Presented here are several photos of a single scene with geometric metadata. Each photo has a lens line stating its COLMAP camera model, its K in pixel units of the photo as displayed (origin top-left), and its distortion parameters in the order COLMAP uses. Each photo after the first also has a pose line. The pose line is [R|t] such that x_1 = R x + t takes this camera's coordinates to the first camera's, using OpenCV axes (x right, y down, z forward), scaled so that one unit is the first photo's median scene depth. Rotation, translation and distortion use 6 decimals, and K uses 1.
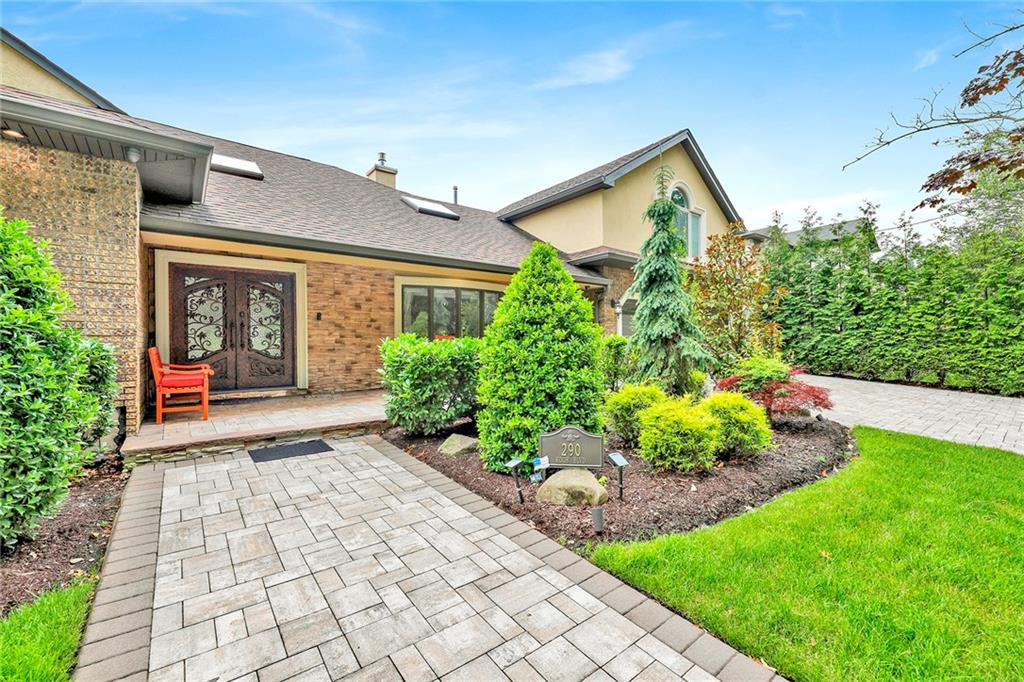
lens RADIAL K [[416.6, 0, 485.0], [0, 416.6, 341.1], [0, 0, 1]] dist [-0.000101, -0.000028]
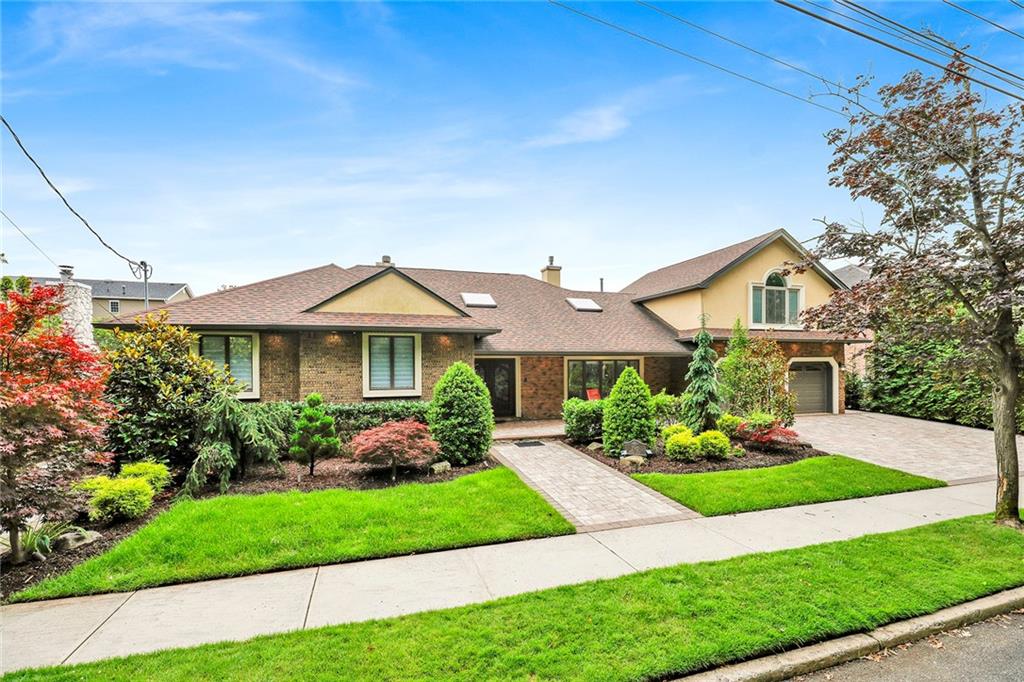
lens RADIAL K [[418.3, 0, 498.1], [0, 418.3, 360.7], [0, 0, 1]] dist [0.000015, 0.000010]
pose [[0.945074, 0.000624, -0.326856, 0.204271], [-0.001274, 0.999998, -0.001775, -0.255554], [0.326854, 0.002094, 0.945072, -1.554278]]
